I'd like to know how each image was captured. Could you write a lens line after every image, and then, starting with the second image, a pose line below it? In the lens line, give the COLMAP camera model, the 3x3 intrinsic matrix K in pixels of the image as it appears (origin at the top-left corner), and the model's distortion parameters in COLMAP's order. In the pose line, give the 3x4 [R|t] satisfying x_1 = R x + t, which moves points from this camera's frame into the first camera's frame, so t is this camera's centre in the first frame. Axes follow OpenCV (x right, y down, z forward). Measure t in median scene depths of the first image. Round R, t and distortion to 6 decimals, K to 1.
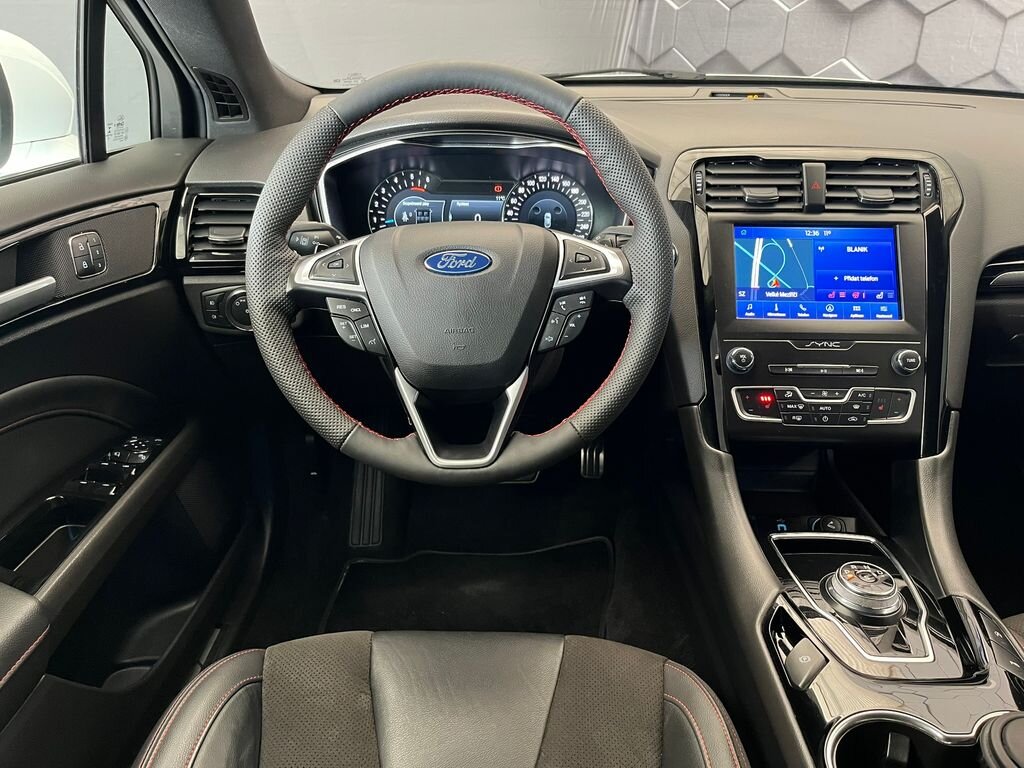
lens RADIAL K [[774.9, 0, 512.5], [0, 774.9, 388.2], [0, 0, 1]] dist [0.015507, -0.042866]
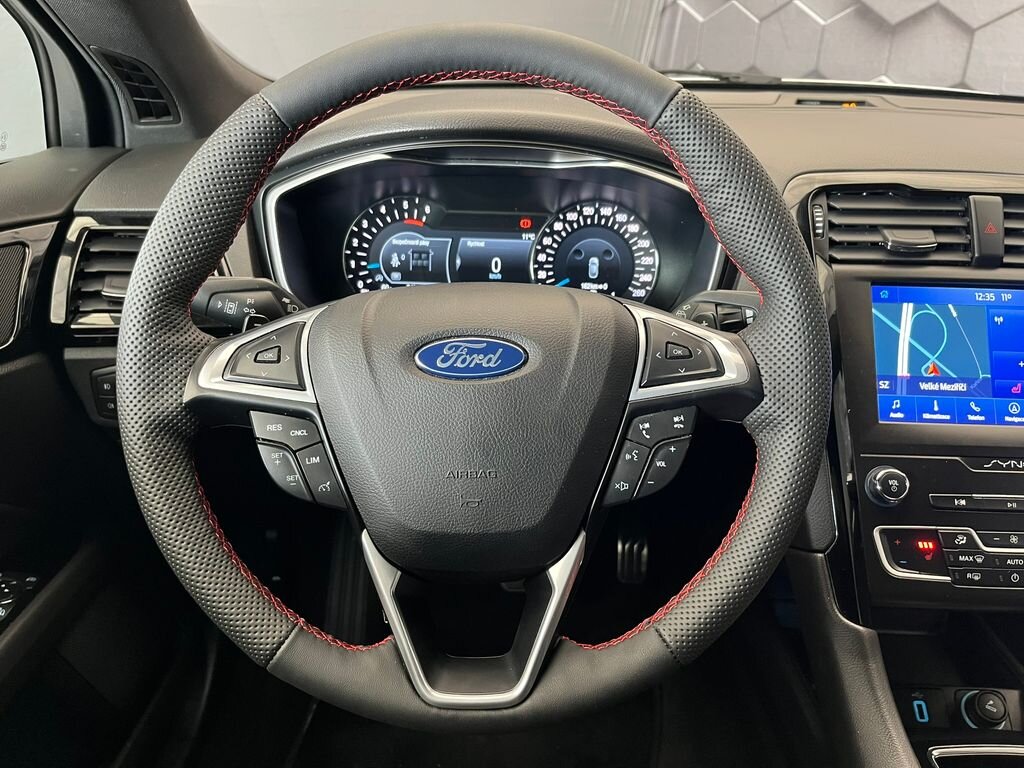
lens RADIAL K [[774.9, 0, 512.8], [0, 774.9, 380.5], [0, 0, 1]] dist [0.015507, -0.042866]
pose [[0.999876, 0.015379, -0.003473, -0.027272], [-0.015476, 0.999433, -0.029887, -0.096351], [0.003011, 0.029937, 0.999547, 0.306994]]
